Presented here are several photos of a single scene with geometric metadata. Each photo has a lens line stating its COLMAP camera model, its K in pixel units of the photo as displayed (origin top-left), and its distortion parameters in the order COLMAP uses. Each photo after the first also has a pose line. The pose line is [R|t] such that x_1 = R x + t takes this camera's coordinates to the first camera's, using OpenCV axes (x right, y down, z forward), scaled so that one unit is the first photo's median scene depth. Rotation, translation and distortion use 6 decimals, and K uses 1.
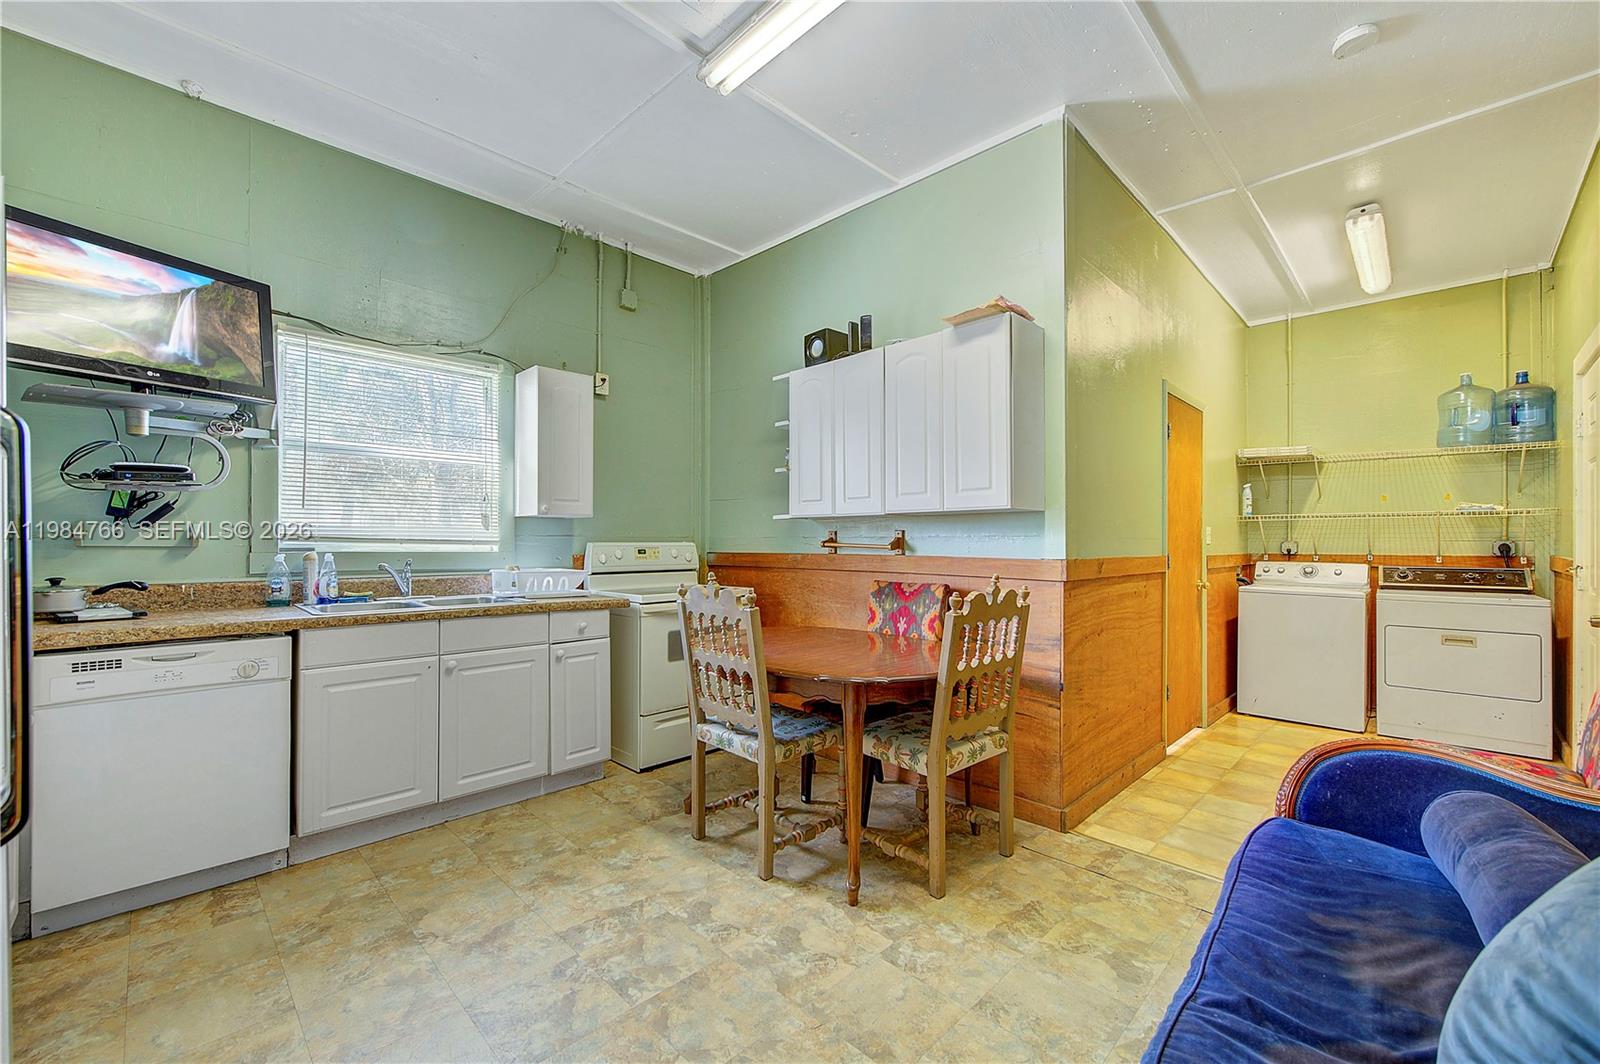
lens RADIAL K [[655.5, 0, 796.9], [0, 655.5, 540.5], [0, 0, 1]] dist [0.002412, -0.002091]
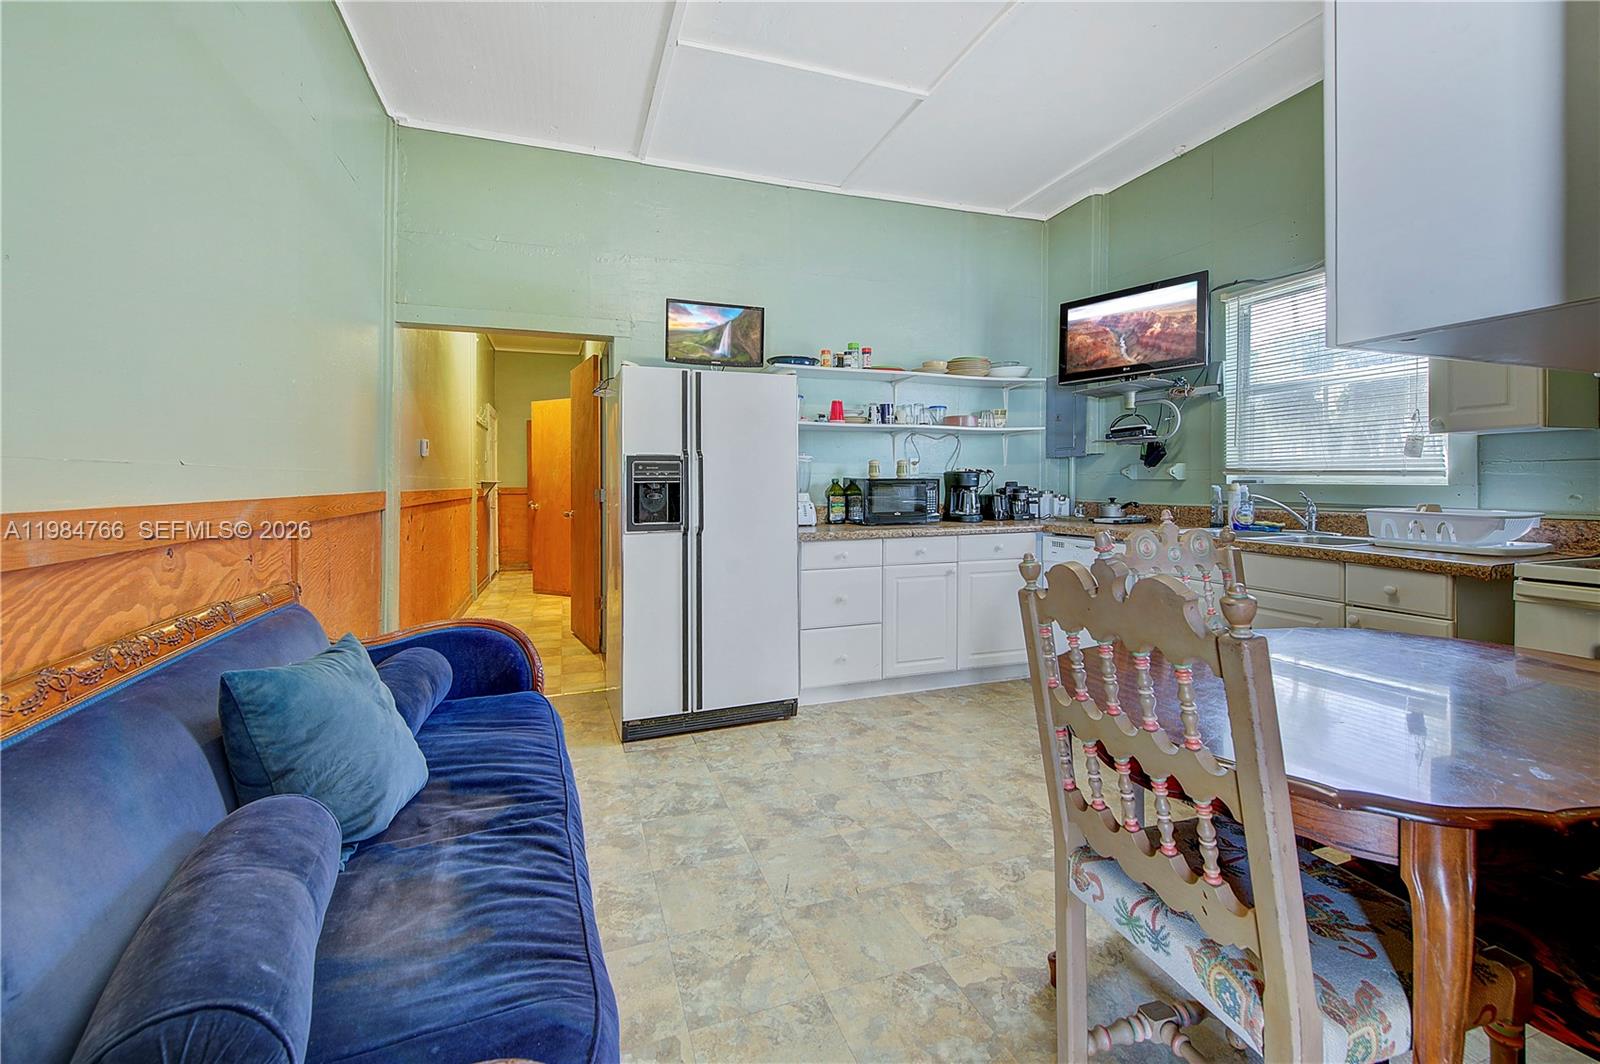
lens RADIAL K [[655.5, 0, 786.3], [0, 655.5, 488.1], [0, 0, 1]] dist [0.002412, -0.002091]
pose [[-0.453558, 0.006917, -0.891200, 0.750888], [0.007925, 0.999962, 0.003728, 0.016823], [0.891192, -0.005372, -0.453595, 0.952136]]
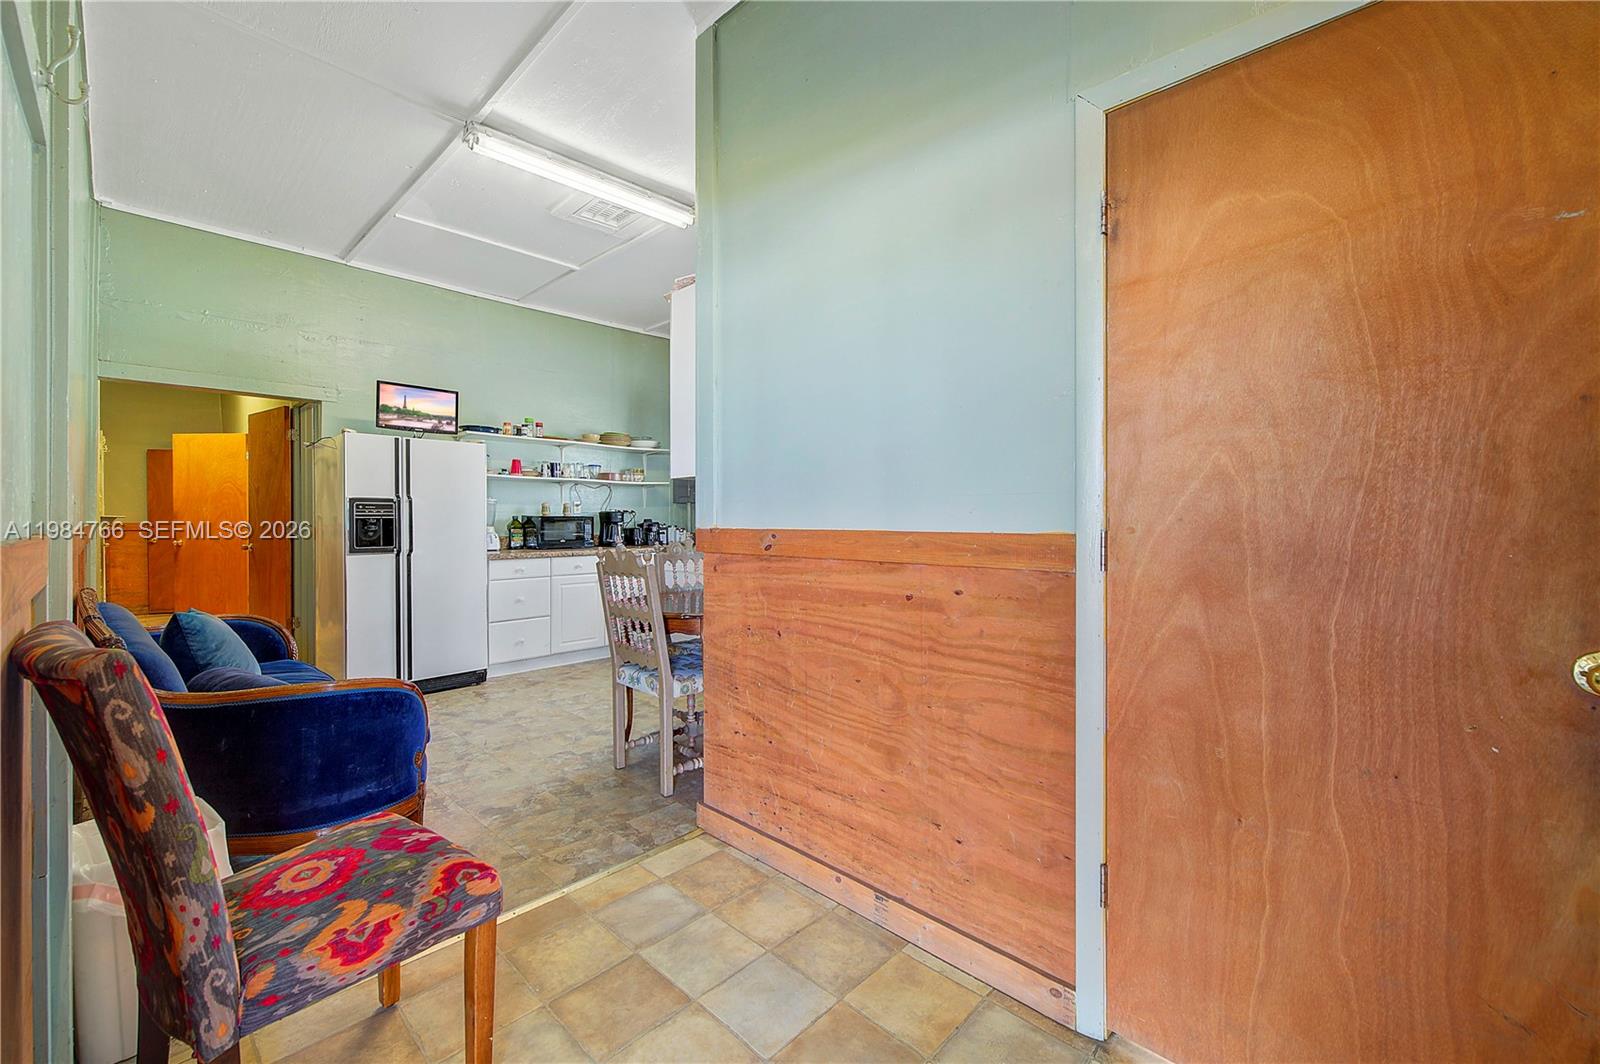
lens RADIAL K [[655.5, 0, 798.9], [0, 655.5, 532.5], [0, 0, 1]] dist [0.002412, -0.002091]
pose [[0.009017, 0.016235, -0.999828, 1.458108], [0.005581, 0.999852, 0.016286, 0.024880], [0.999944, -0.005727, 0.008925, 1.255439]]
